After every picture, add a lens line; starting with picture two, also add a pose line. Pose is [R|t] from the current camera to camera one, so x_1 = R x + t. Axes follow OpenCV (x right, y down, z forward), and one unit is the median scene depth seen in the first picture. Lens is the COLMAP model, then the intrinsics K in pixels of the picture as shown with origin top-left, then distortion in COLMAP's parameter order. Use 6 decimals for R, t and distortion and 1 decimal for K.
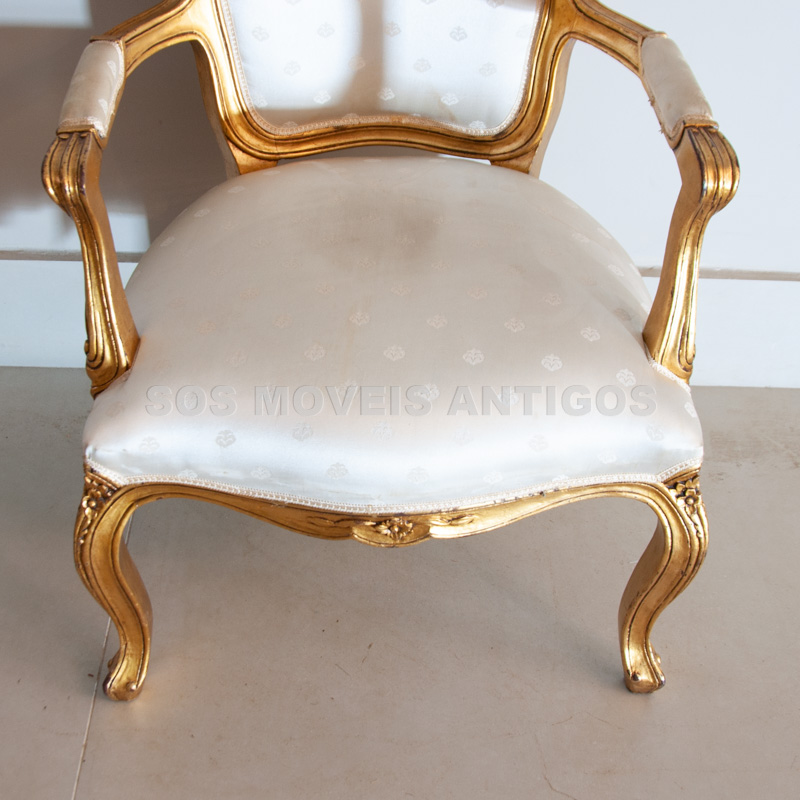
lens RADIAL K [[1307.2, 0, 372.4], [0, 1307.2, 296.7], [0, 0, 1]] dist [-0.160357, 0.186717]
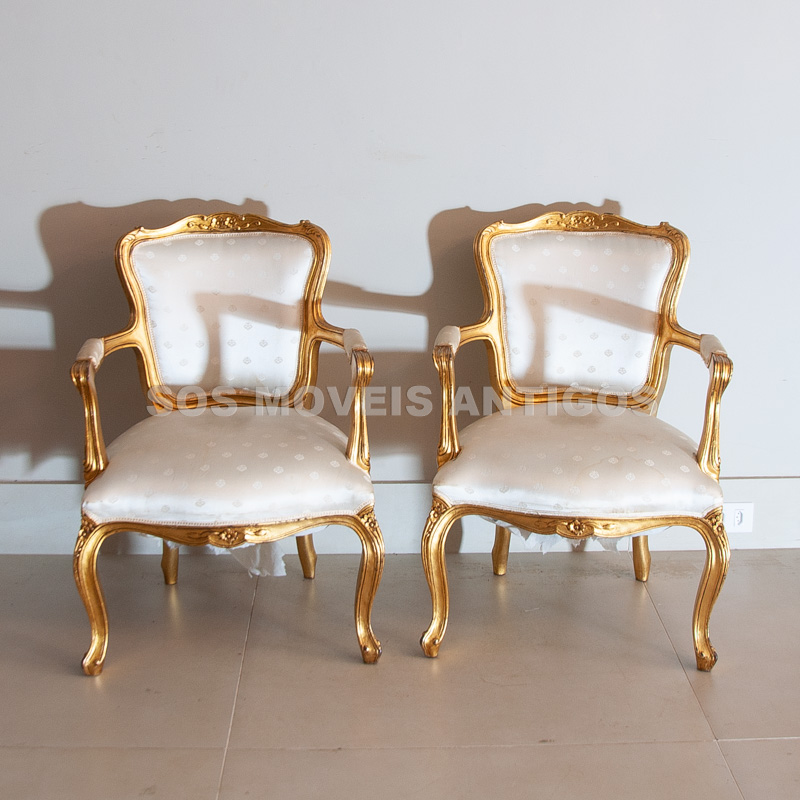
lens RADIAL K [[1307.2, 0, 372.4], [0, 1307.2, 296.7], [0, 0, 1]] dist [-0.160357, 0.186717]
pose [[0.997597, -0.032914, 0.060968, 0.128287], [0.056230, 0.898725, -0.434893, 0.723644], [-0.040479, 0.437277, 0.898416, -1.022350]]
